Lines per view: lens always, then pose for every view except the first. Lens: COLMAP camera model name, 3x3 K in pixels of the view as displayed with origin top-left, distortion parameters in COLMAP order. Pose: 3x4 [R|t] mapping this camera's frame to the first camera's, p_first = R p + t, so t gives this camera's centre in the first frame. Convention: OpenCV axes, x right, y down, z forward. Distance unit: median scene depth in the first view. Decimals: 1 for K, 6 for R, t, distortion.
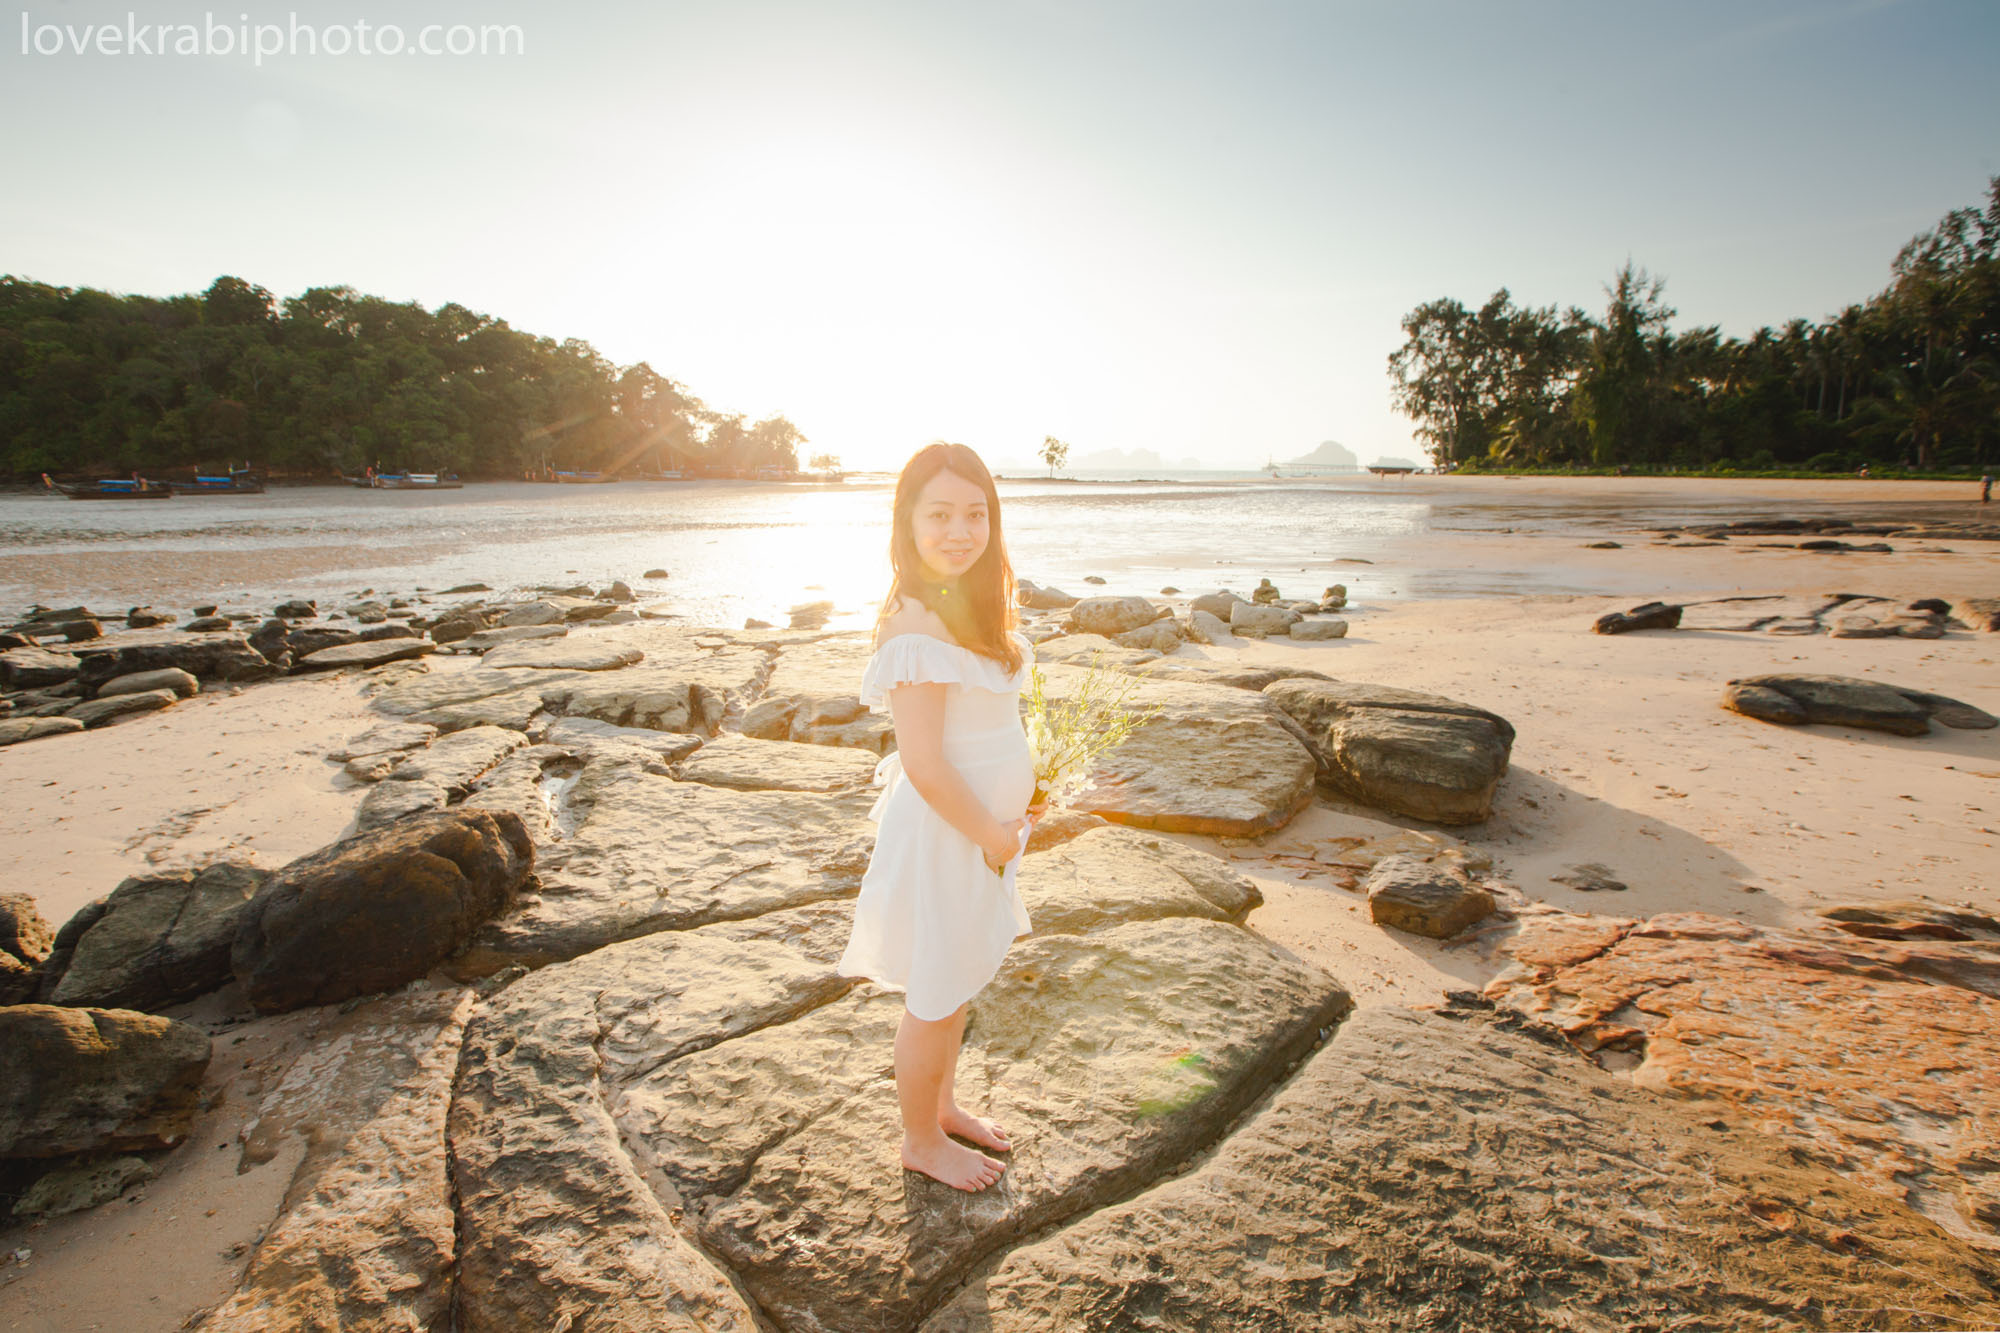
lens RADIAL K [[976.2, 0, 1000.0], [0, 976.2, 666.5], [0, 0, 1]] dist [0.000501, 0.001094]
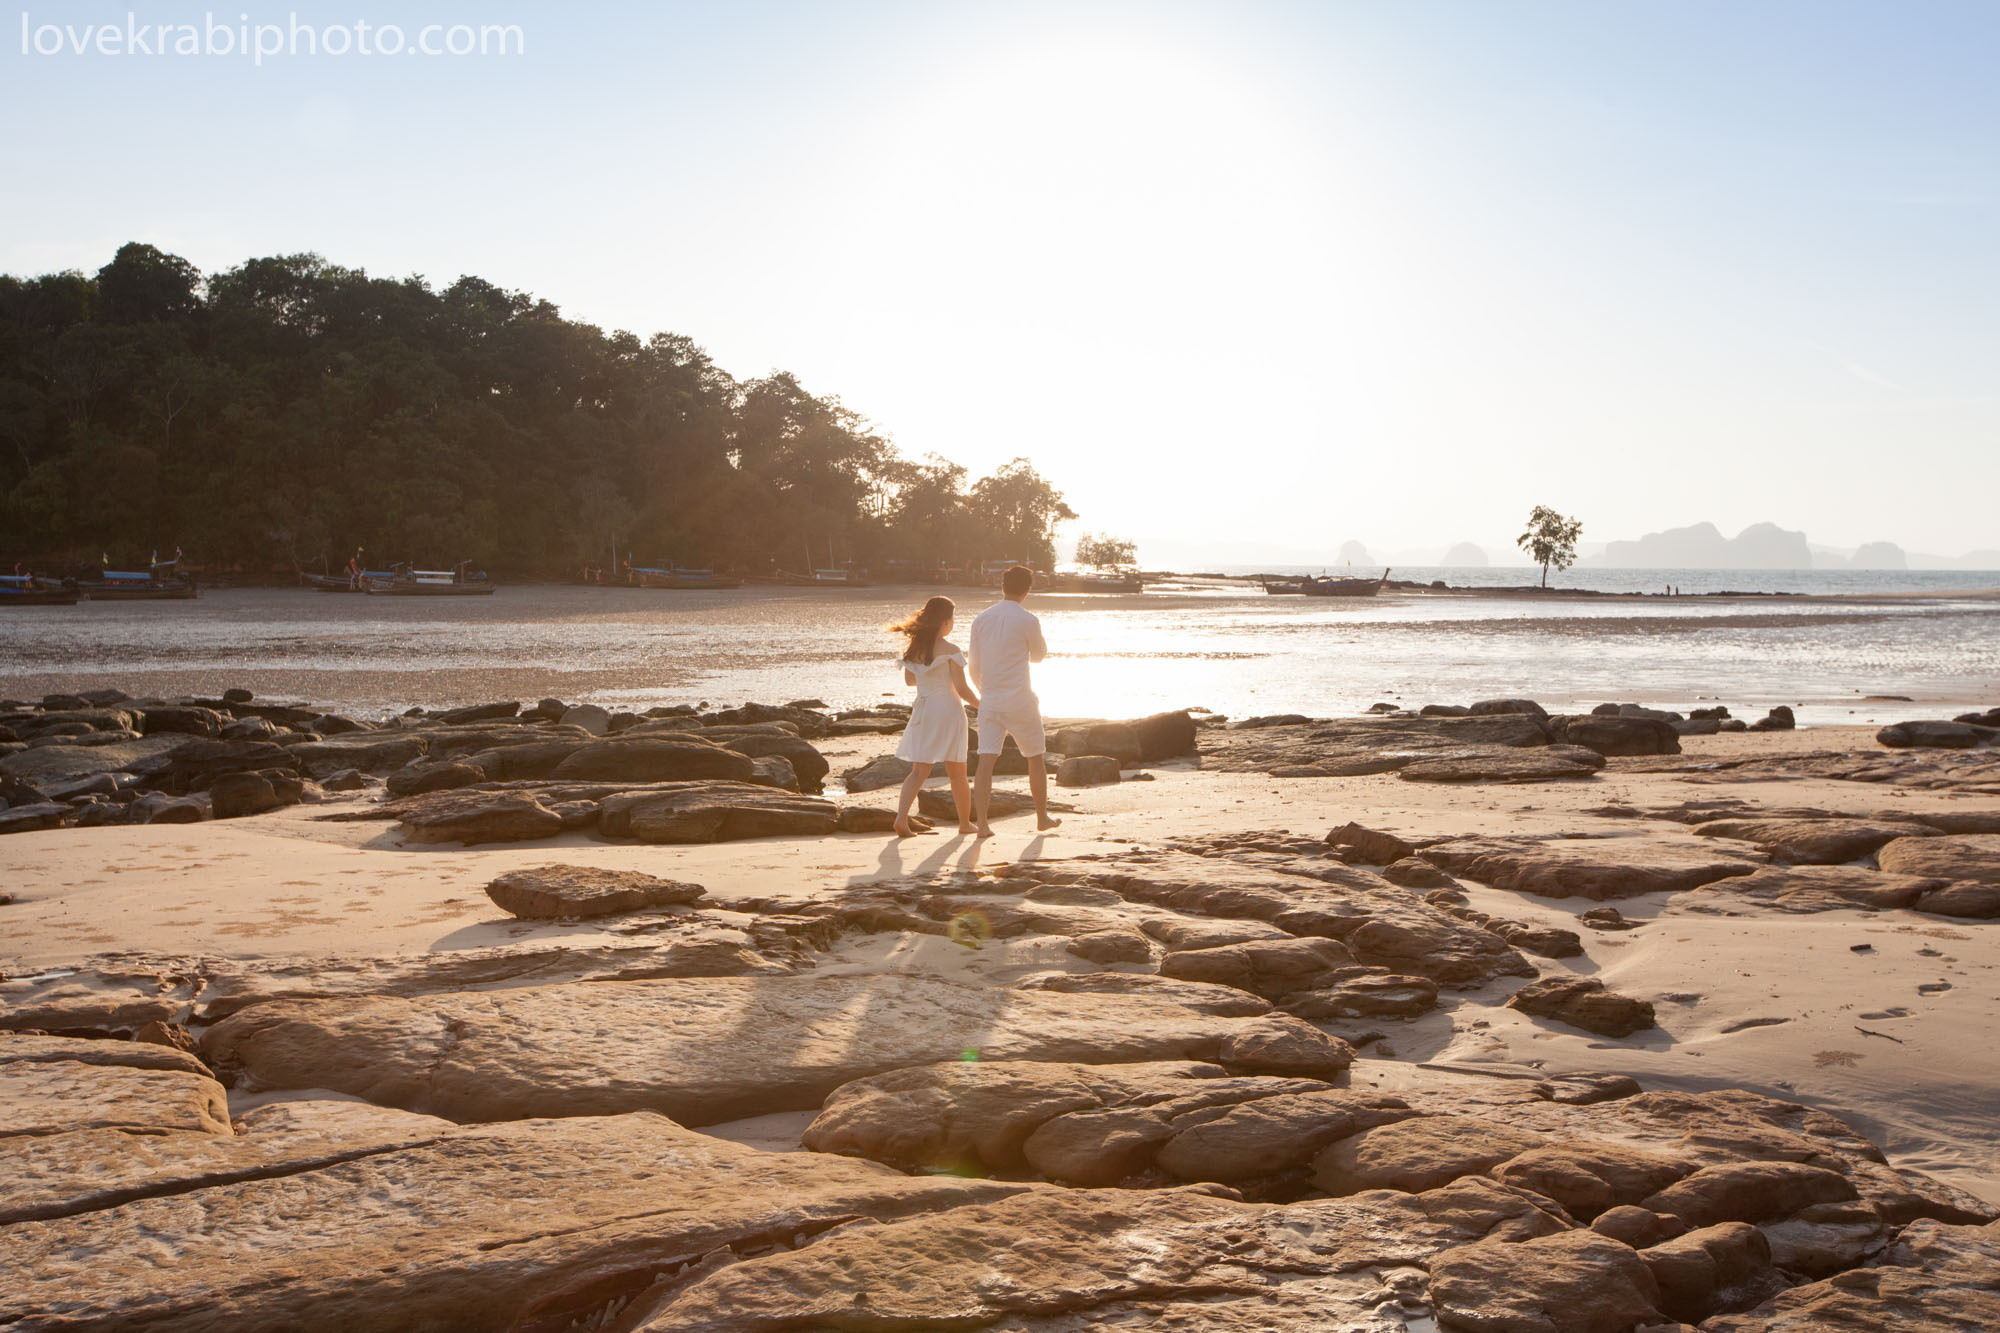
lens RADIAL K [[2092.4, 0, 1000.0], [0, 2092.4, 666.5], [0, 0, 1]] dist [0.058094, -0.011294]
pose [[0.977587, 0.018312, -0.209735, 0.005587], [-0.049845, 0.988018, -0.146068, 0.020838], [0.204547, 0.153248, 0.966786, -0.107210]]
